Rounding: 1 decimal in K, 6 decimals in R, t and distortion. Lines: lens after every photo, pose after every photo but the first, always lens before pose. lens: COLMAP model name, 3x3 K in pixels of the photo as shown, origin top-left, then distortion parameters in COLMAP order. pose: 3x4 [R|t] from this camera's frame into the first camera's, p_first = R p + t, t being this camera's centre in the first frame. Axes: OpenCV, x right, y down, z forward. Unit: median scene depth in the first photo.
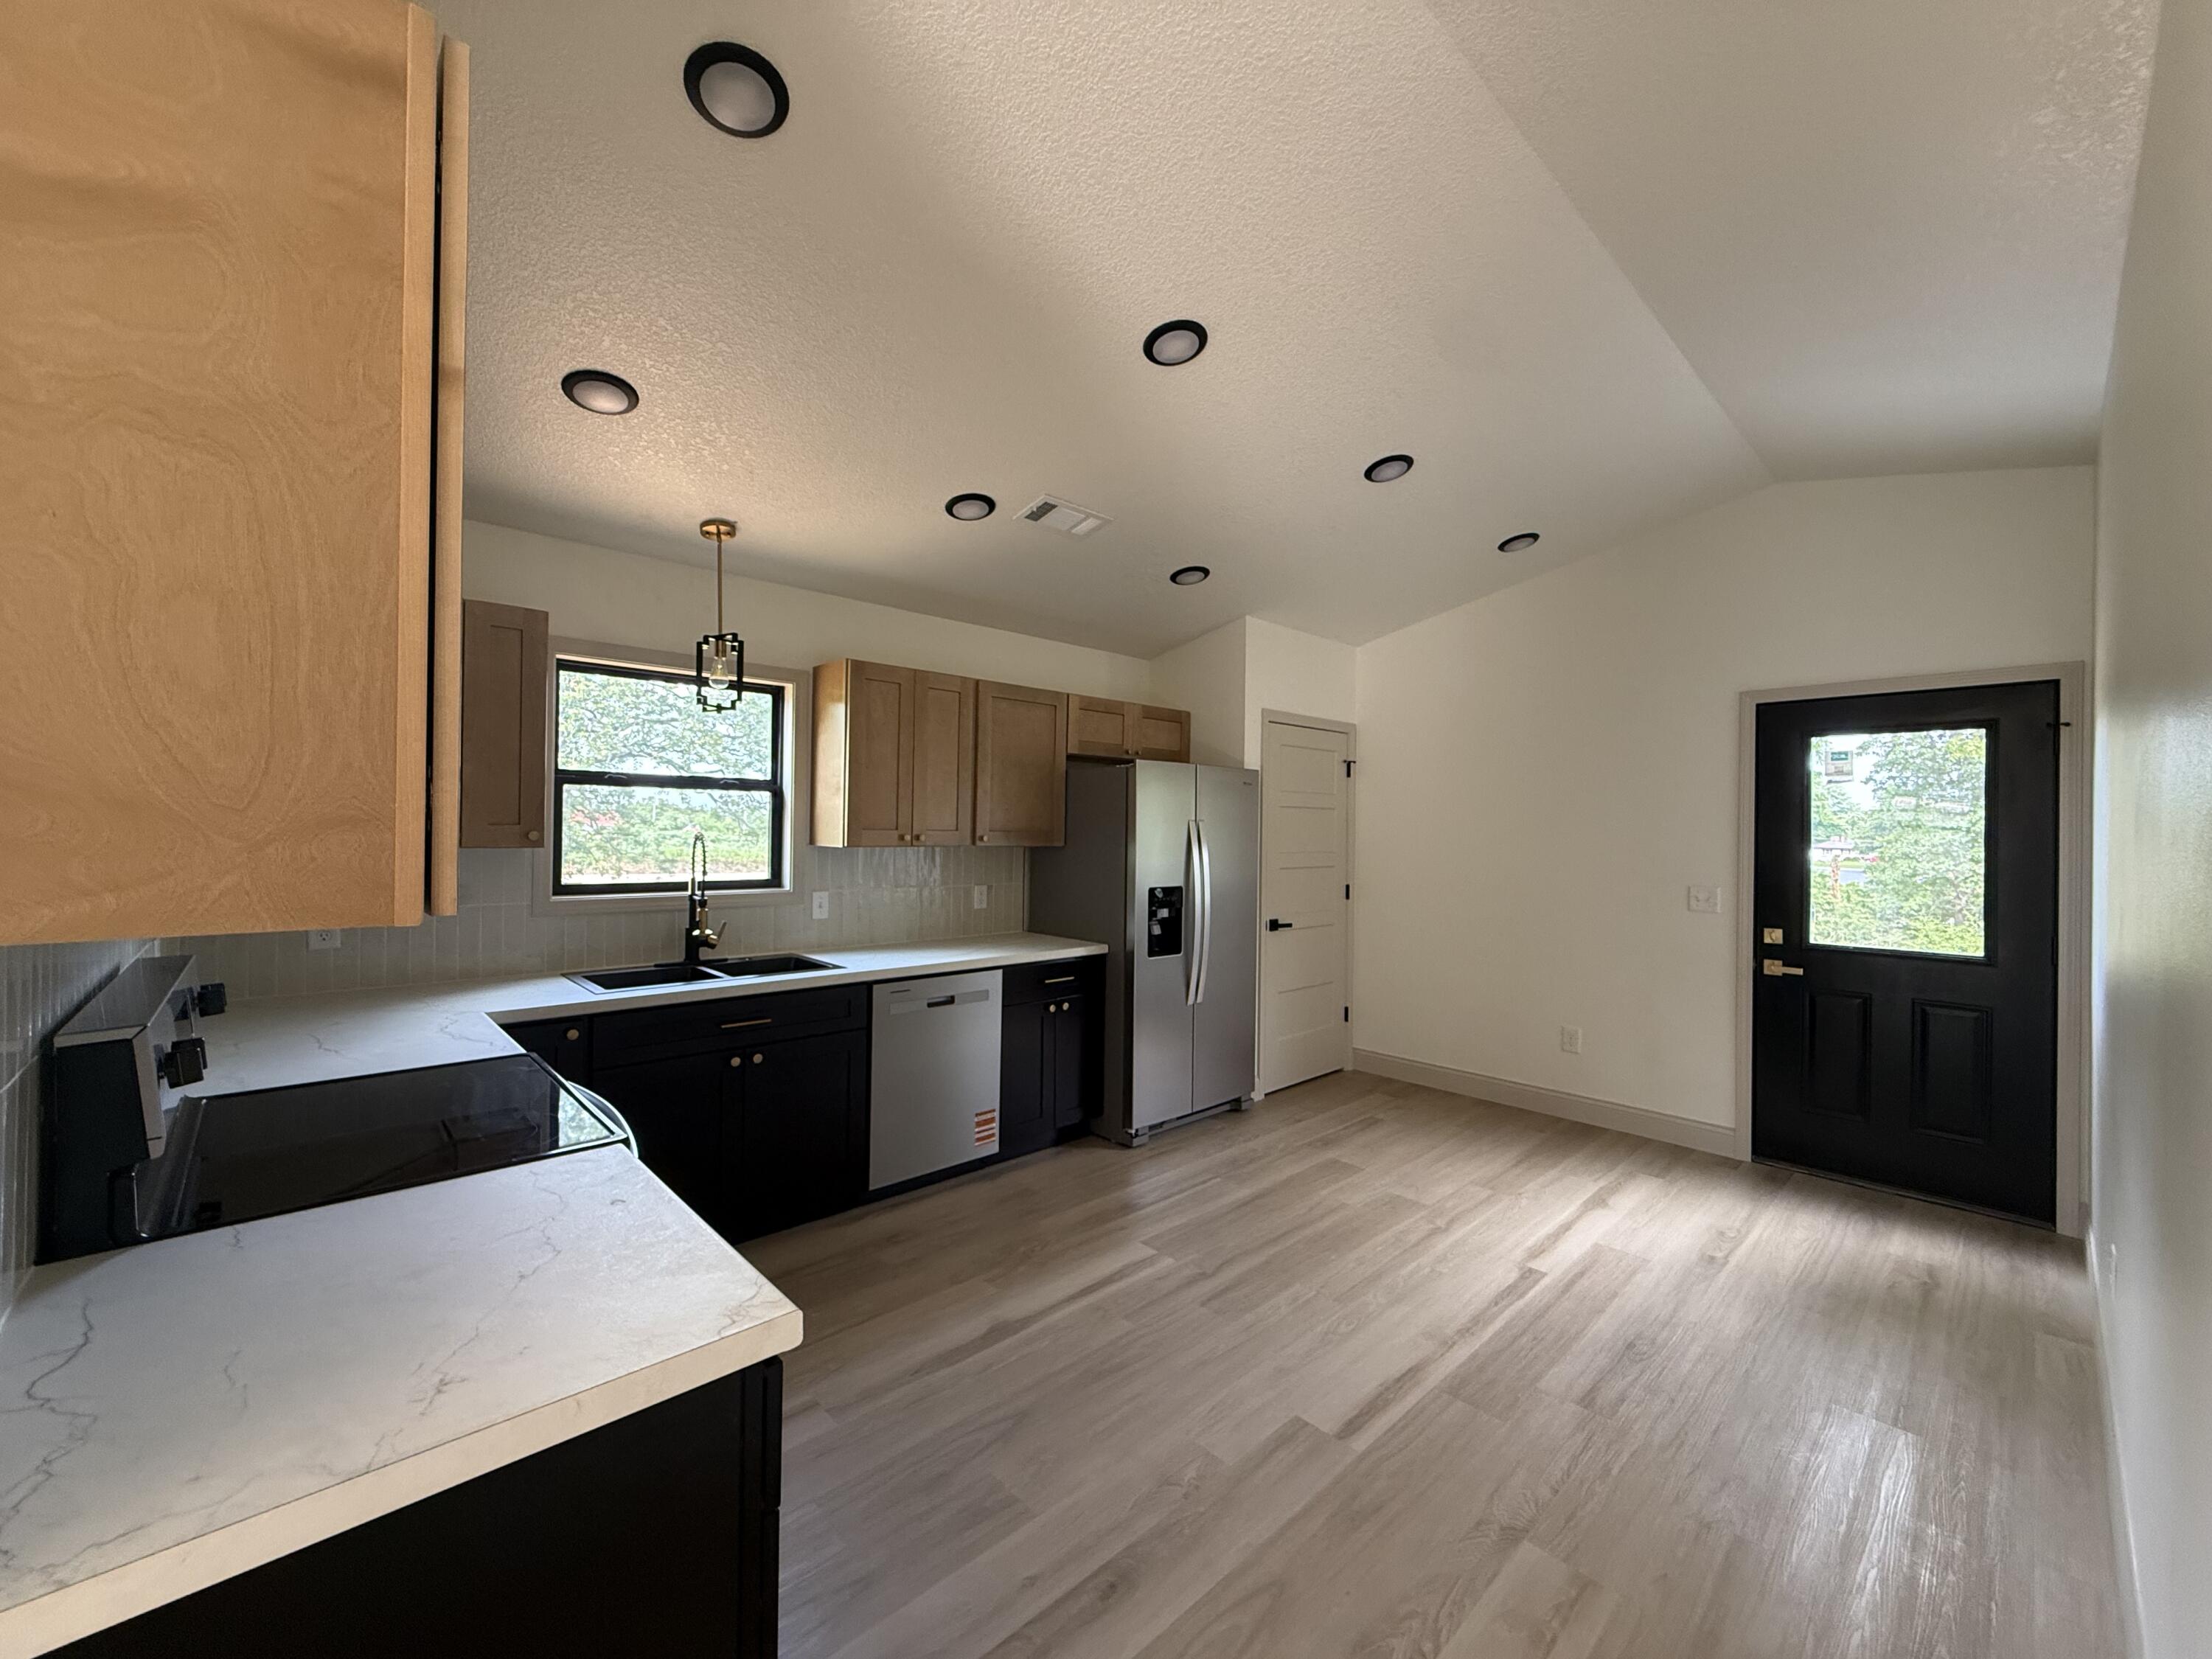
lens RADIAL K [[877.3, 0, 1105.6], [0, 877.3, 826.7], [0, 0, 1]] dist [0.000401, -0.000371]
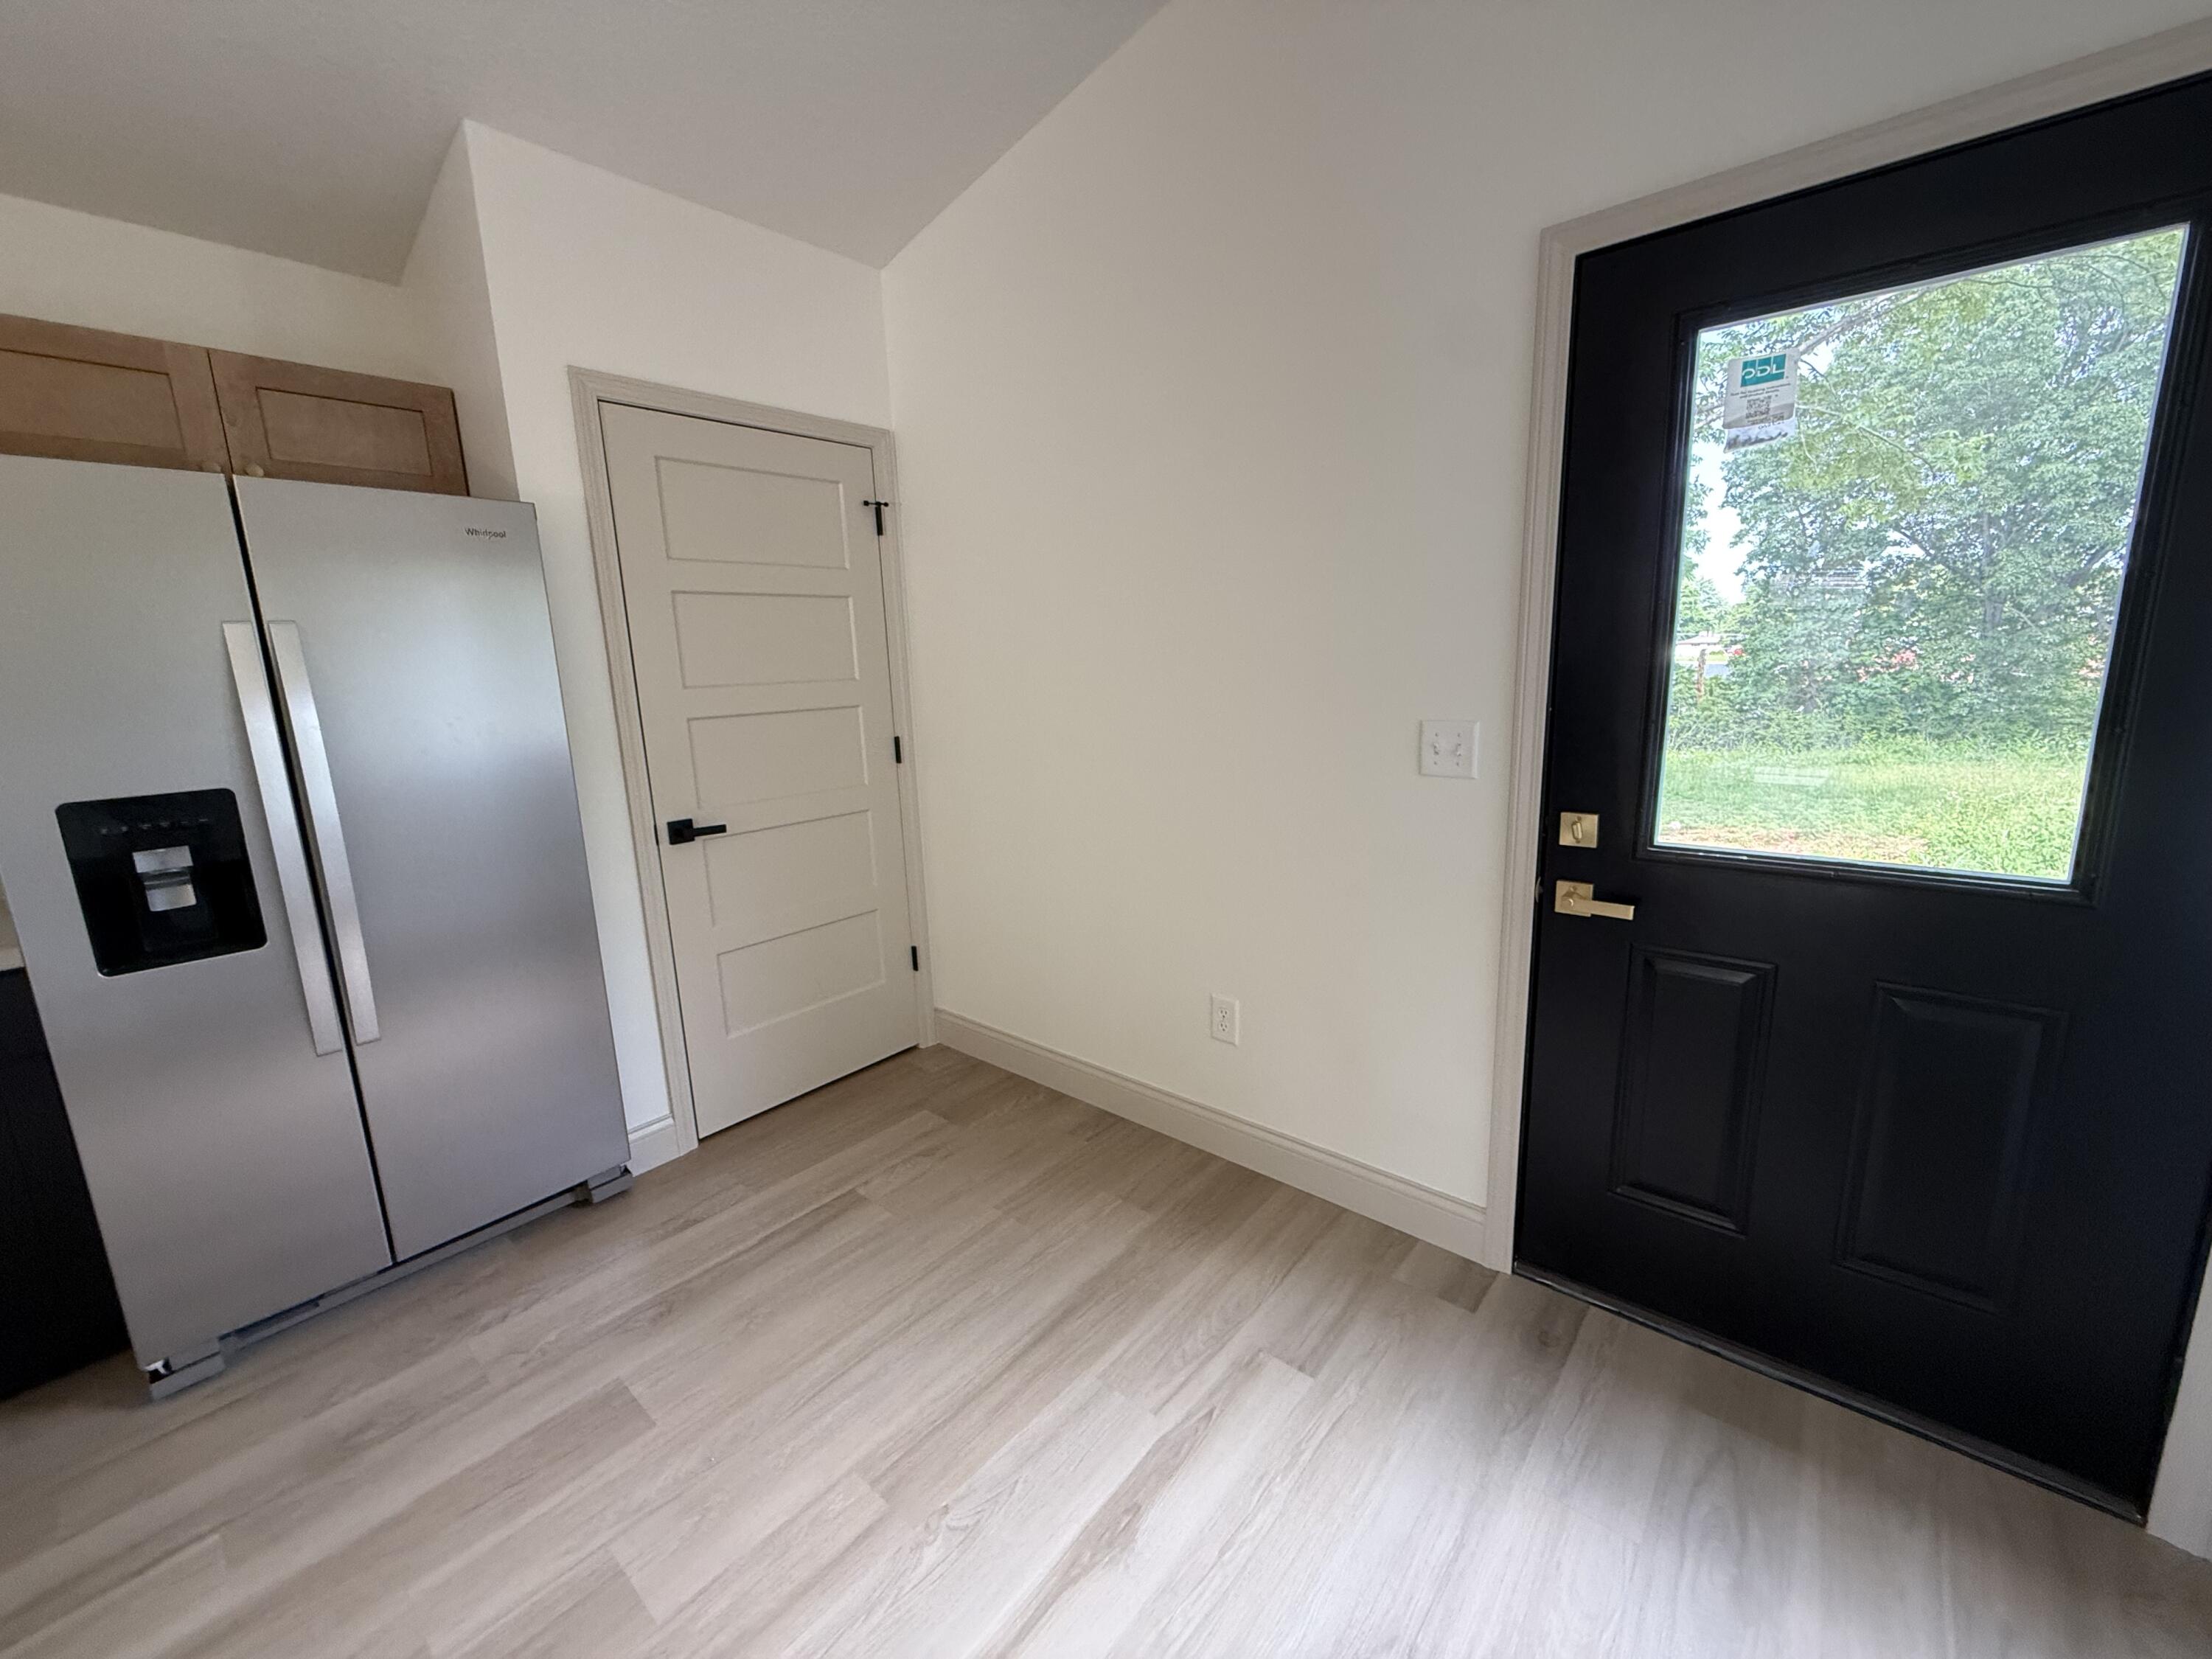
lens RADIAL K [[877.3, 0, 1105.3], [0, 877.3, 825.6], [0, 0, 1]] dist [0.000401, -0.000371]
pose [[0.993348, -0.065259, 0.094876, 0.475891], [0.045664, 0.979600, 0.195699, 0.024995], [-0.105711, -0.190065, 0.976064, 0.586808]]
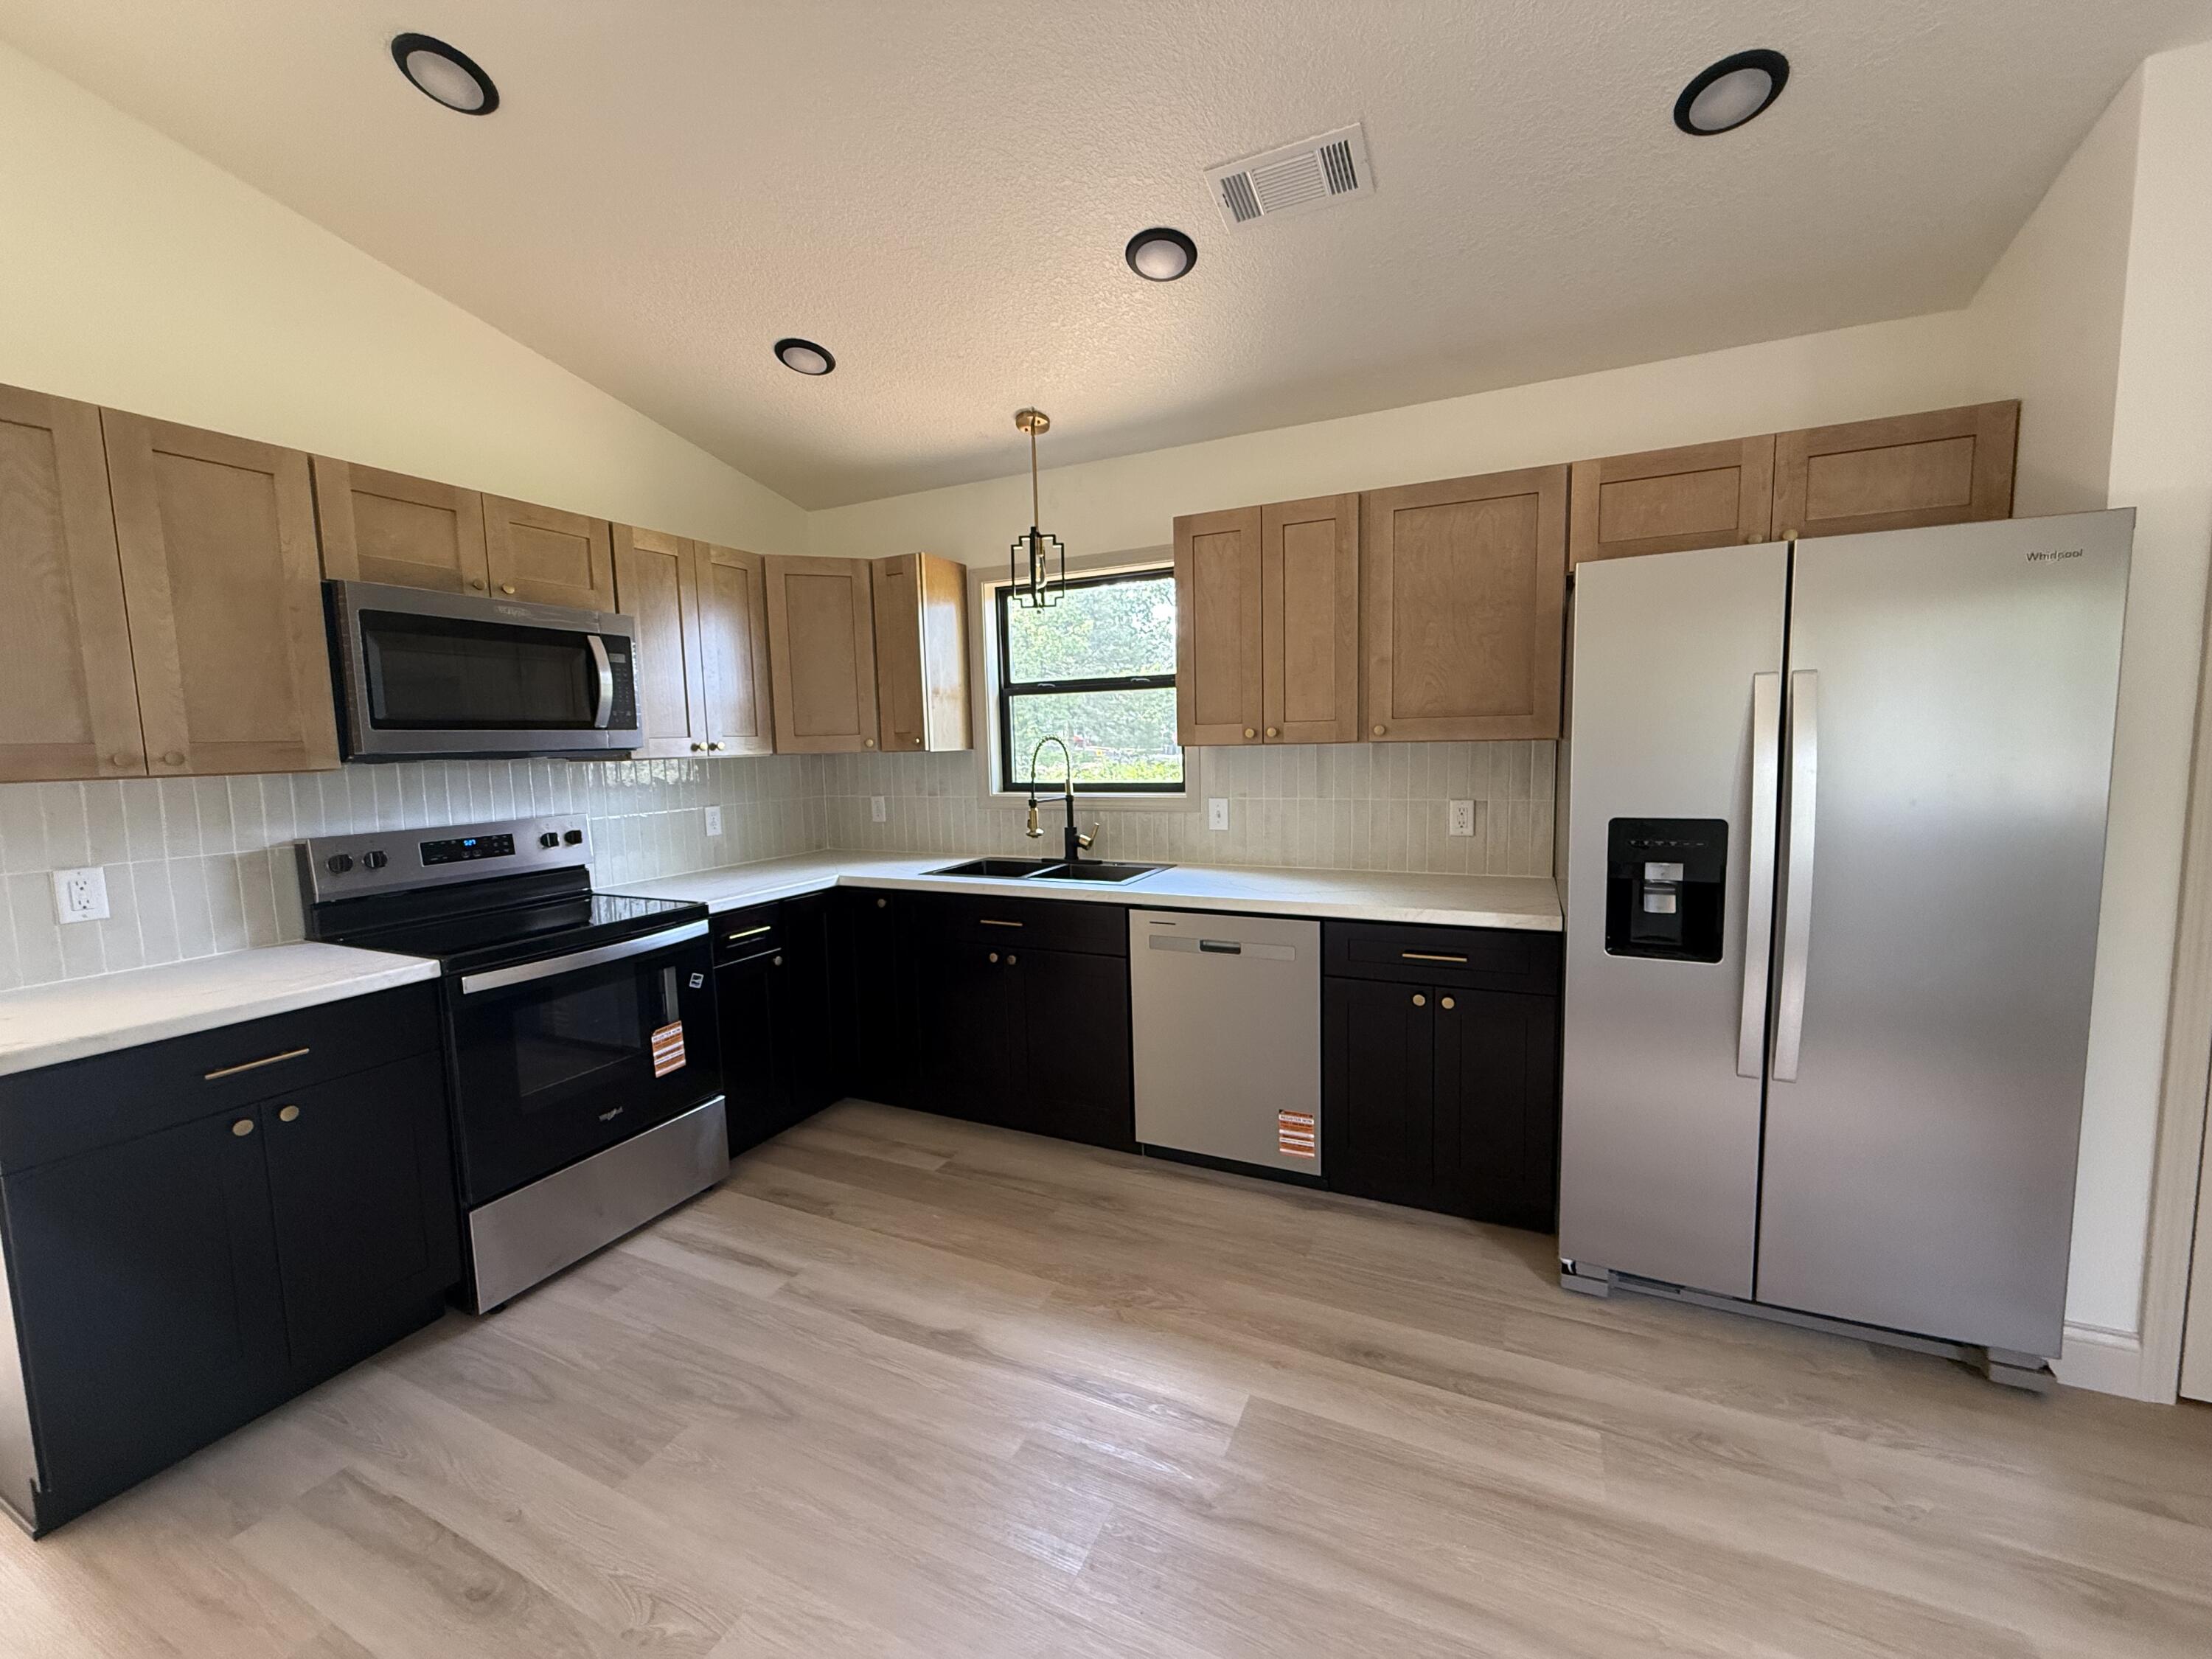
lens RADIAL K [[877.3, 0, 1102.6], [0, 877.3, 828.2], [0, 0, 1]] dist [0.000401, -0.000371]
pose [[0.360363, 0.069610, -0.930211, 0.420416], [0.032616, 0.995662, 0.087143, 0.022612], [0.932242, -0.061743, 0.356529, 0.558848]]
